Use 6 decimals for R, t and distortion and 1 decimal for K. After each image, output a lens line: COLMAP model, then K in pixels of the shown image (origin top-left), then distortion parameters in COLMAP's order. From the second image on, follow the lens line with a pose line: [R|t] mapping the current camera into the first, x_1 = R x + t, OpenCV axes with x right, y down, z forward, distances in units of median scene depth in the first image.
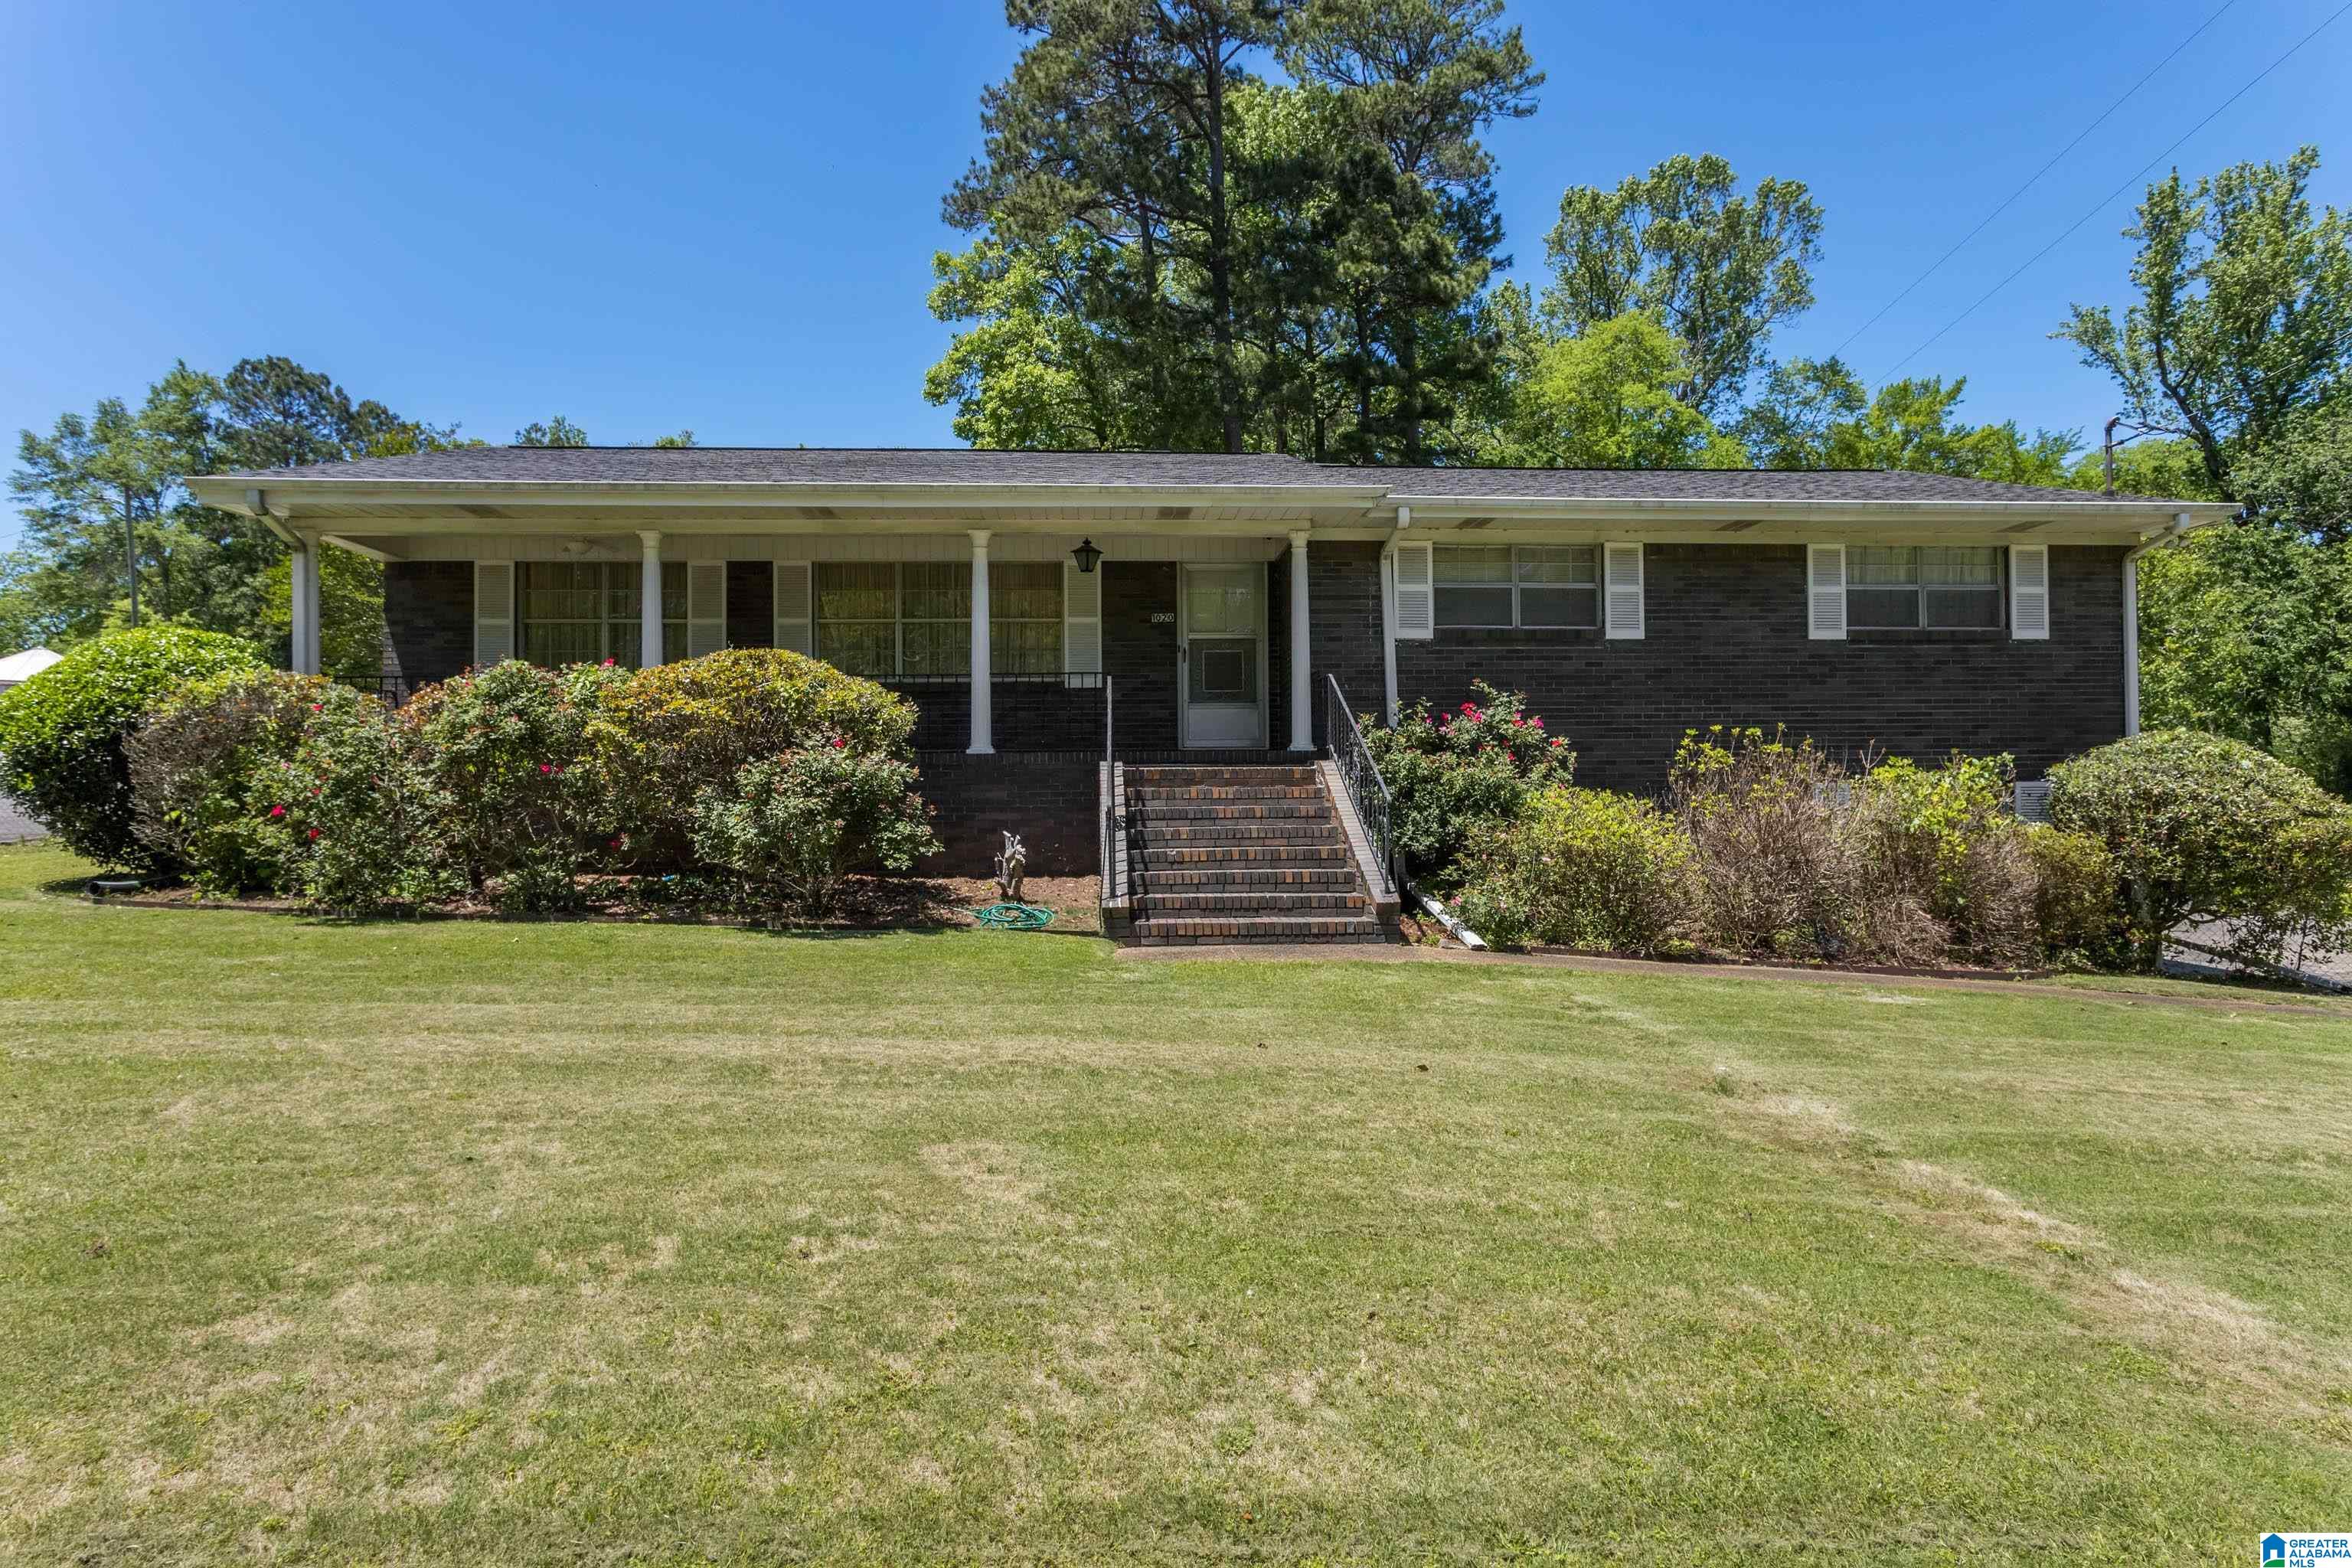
lens RADIAL K [[1373.1, 0, 1167.1], [0, 1373.1, 787.9], [0, 0, 1]] dist [0.000005, -0.000252]
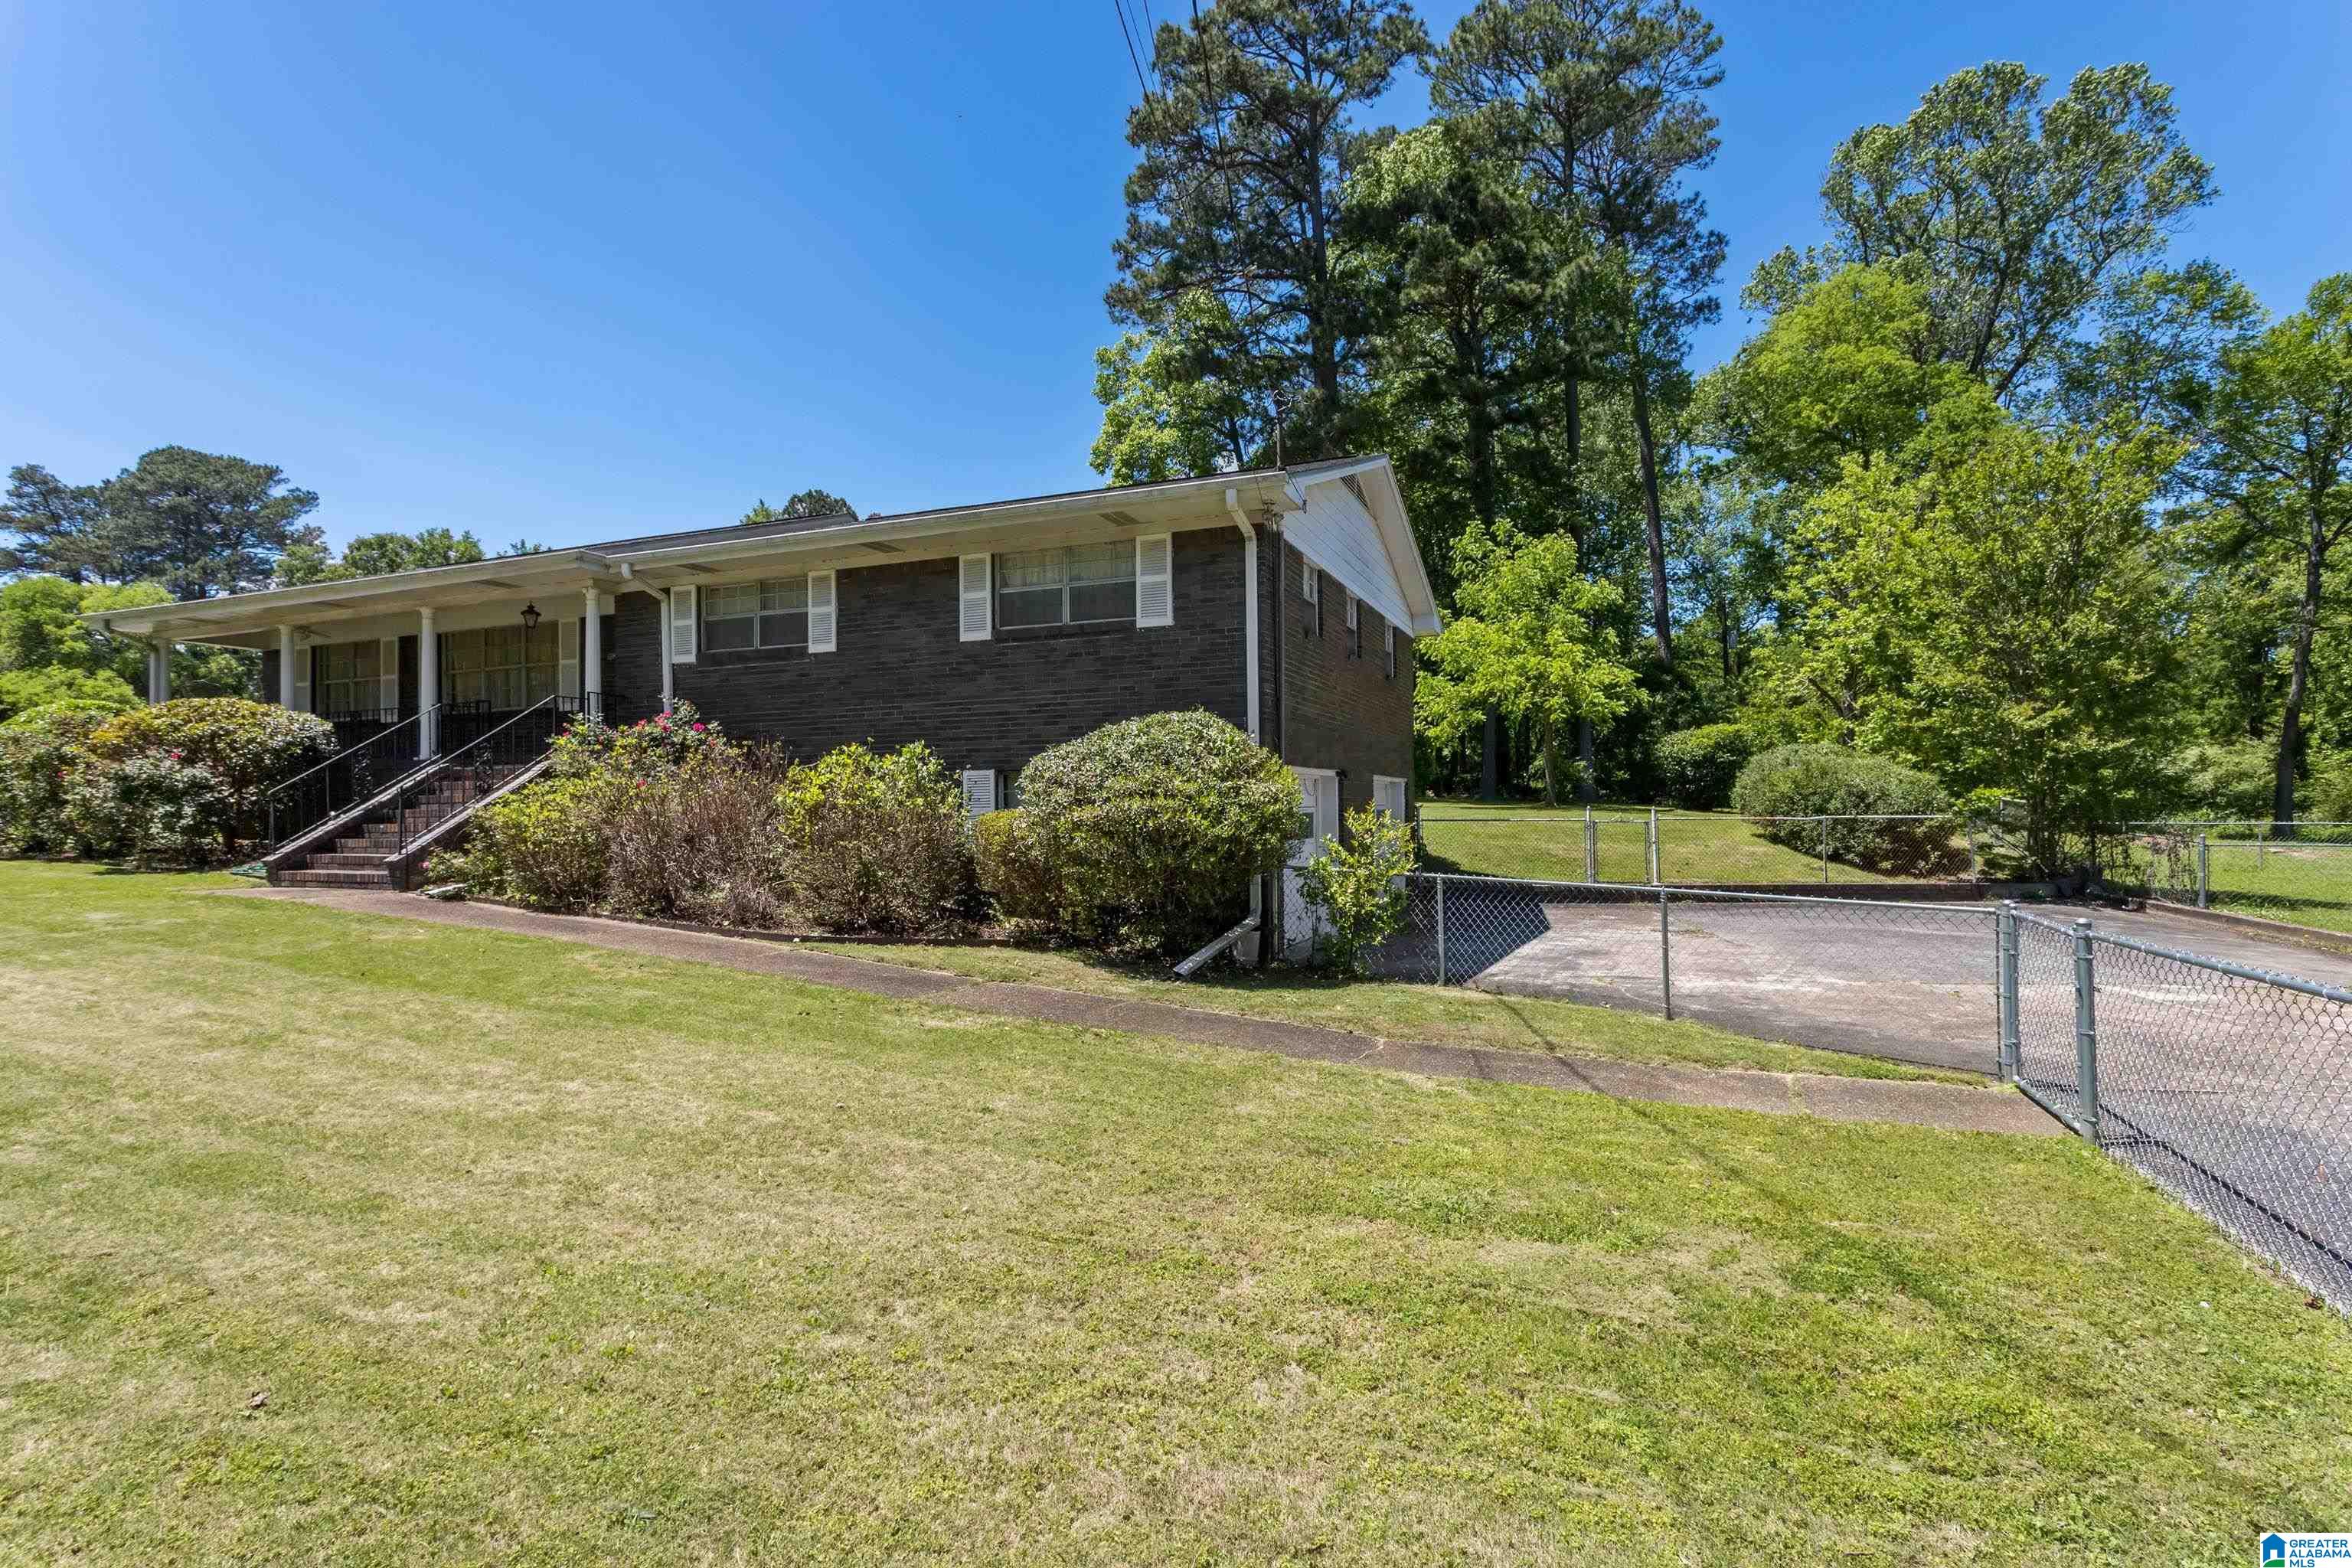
lens RADIAL K [[1223.3, 0, 1168.8], [0, 1223.3, 798.5], [0, 0, 1]] dist [0.000776, -0.001018]
pose [[0.886460, -0.007235, -0.462749, 1.068836], [0.009636, 0.999950, 0.002826, 0.017289], [0.462705, -0.006964, 0.886485, 0.198393]]
